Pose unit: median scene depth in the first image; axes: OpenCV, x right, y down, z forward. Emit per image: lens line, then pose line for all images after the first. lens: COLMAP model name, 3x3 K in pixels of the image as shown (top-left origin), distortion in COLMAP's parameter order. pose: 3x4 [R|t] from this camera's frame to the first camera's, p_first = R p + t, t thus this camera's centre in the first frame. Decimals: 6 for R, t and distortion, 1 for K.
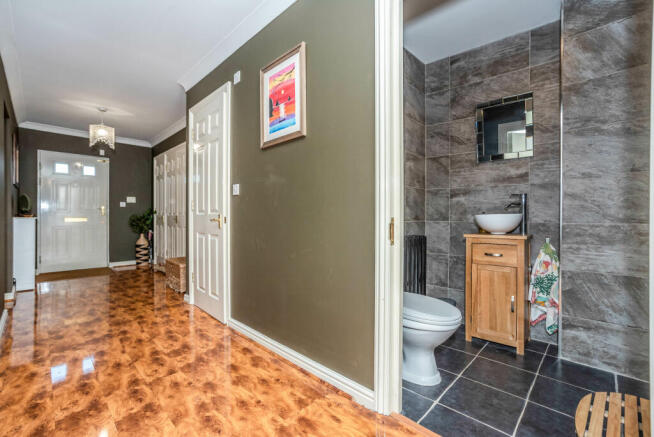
lens RADIAL K [[292.9, 0, 321.8], [0, 292.9, 214.9], [0, 0, 1]] dist [-0.065584, 0.027204]
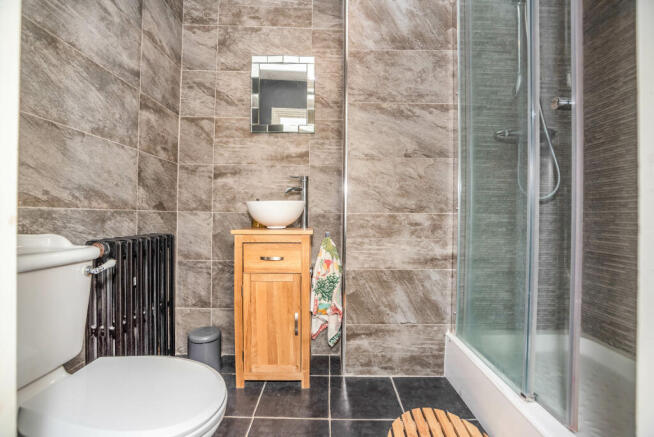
lens RADIAL K [[292.9, 0, 321.8], [0, 292.9, 214.9], [0, 0, 1]] dist [-0.065584, 0.027204]
pose [[0.732456, 0.001703, 0.680812, 0.199540], [-0.009600, 0.999923, 0.007828, 0.026318], [-0.680746, -0.012269, 0.732416, 0.390093]]
